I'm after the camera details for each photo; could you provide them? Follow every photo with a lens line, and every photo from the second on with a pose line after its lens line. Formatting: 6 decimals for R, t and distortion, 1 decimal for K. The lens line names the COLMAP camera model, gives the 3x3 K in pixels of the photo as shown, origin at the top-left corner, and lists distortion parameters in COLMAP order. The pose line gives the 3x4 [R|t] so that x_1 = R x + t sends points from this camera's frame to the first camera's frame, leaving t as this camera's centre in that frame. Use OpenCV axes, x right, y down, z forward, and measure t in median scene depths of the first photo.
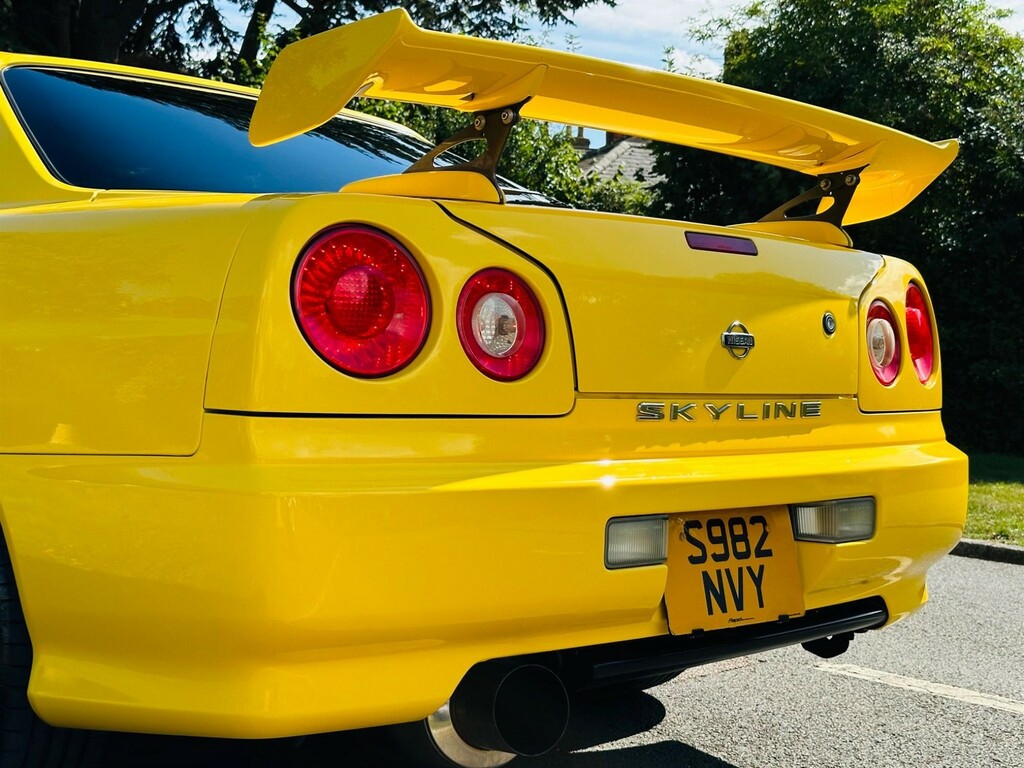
lens RADIAL K [[1507.3, 0, 506.9], [0, 1507.3, 391.0], [0, 0, 1]] dist [0.119215, 0.000000]
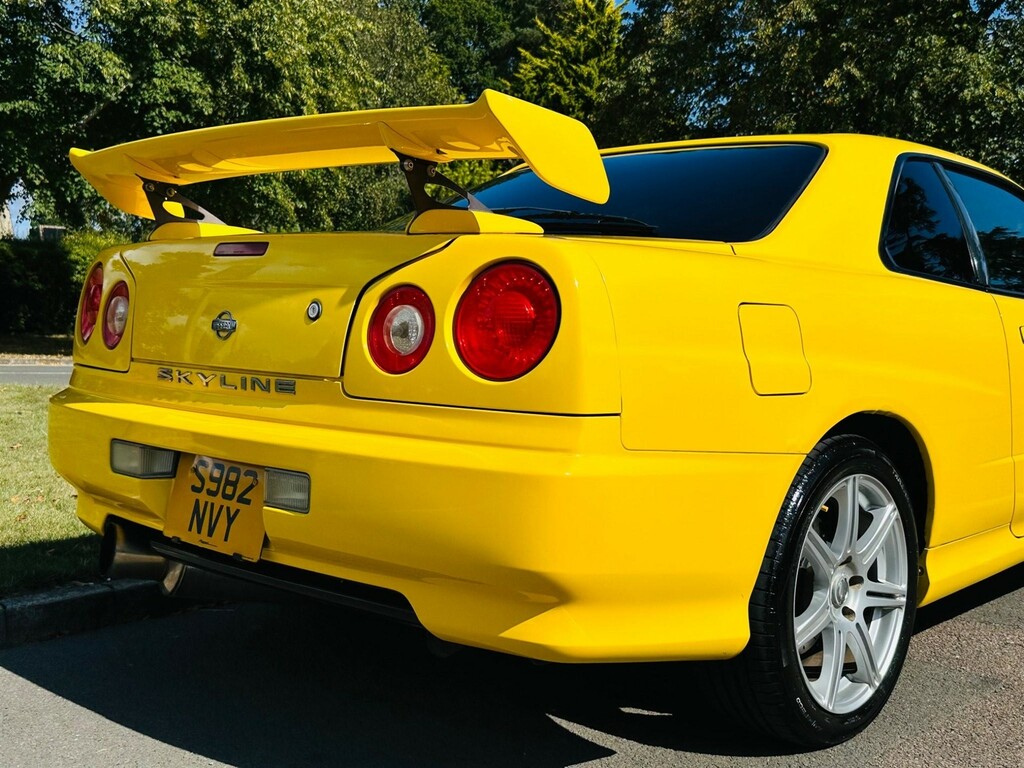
lens RADIAL K [[1157.4, 0, 510.6], [0, 1157.4, 376.8], [0, 0, 1]] dist [0.061447, 0.000000]
pose [[0.046897, 0.022808, -0.998639, 1.110382], [-0.055315, 0.998265, 0.020202, -0.022217], [0.997367, 0.054292, 0.048077, 1.169304]]
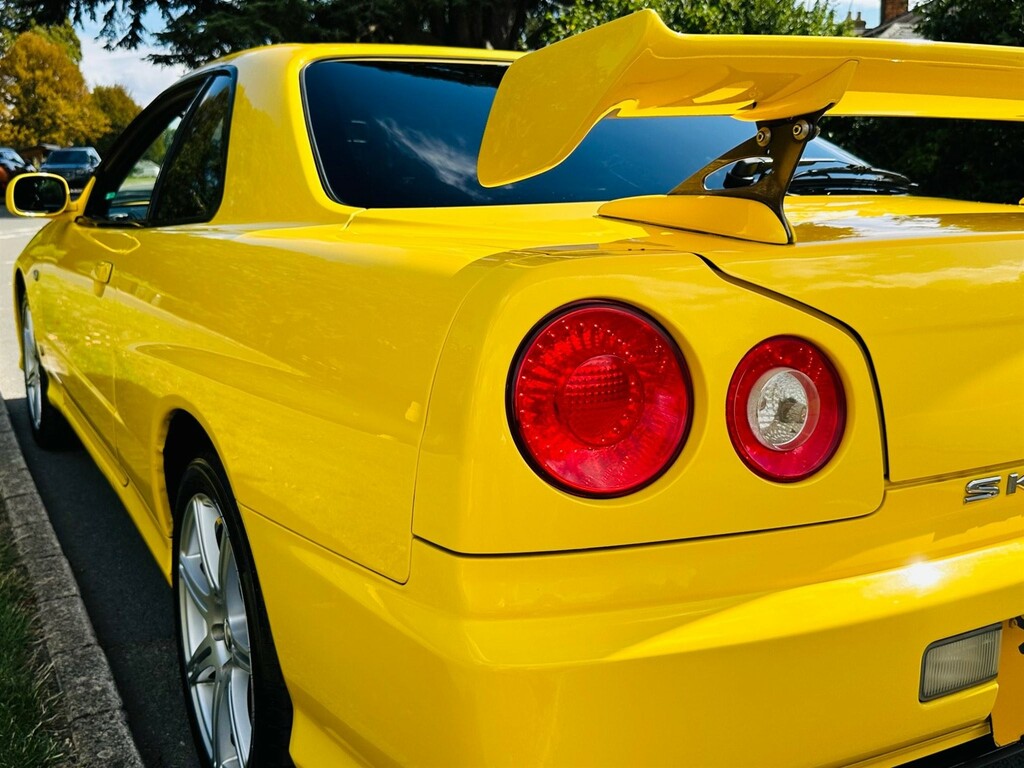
lens RADIAL K [[1046.6, 0, 509.4], [0, 1046.6, 367.0], [0, 0, 1]] dist [0.023894, 0.000000]
pose [[0.964691, 0.011314, -0.263142, -0.000337], [0.026059, 0.990075, 0.138105, -0.122451], [0.262093, -0.140086, 0.954821, 0.380035]]
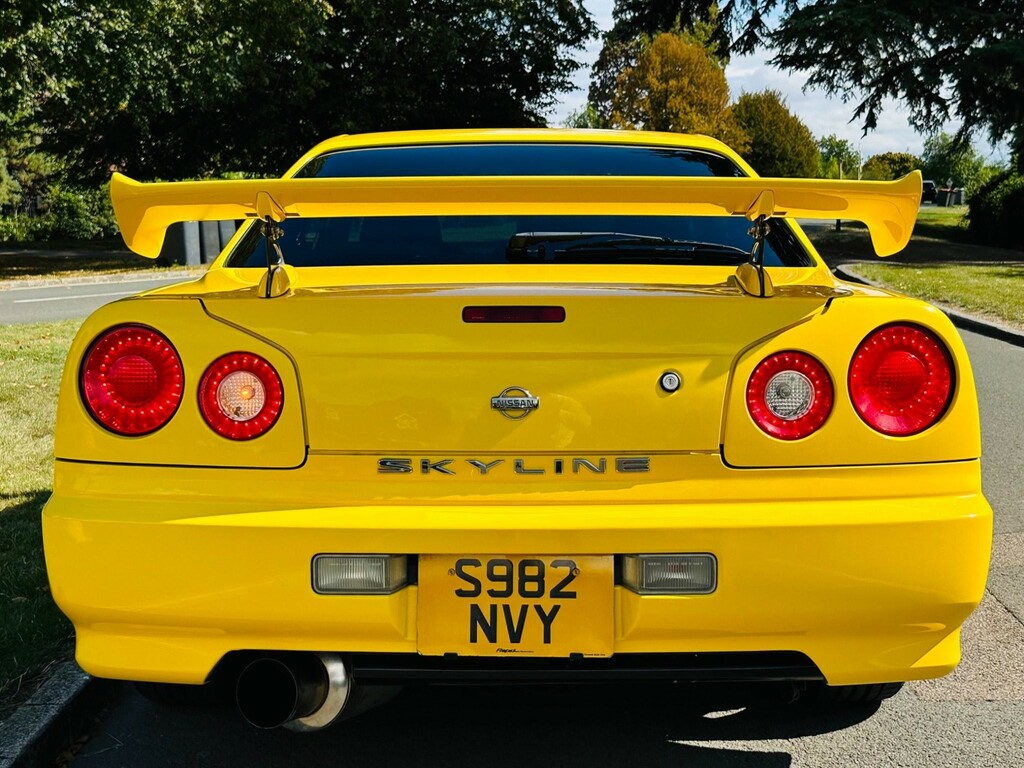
lens RADIAL K [[1447.6, 0, 509.6], [0, 1447.6, 373.4], [0, 0, 1]] dist [0.042159, 0.000000]
pose [[0.700284, 0.040116, -0.712736, 0.886696], [0.008468, 0.997883, 0.064486, -0.120742], [0.713814, -0.051194, 0.698462, 0.251531]]
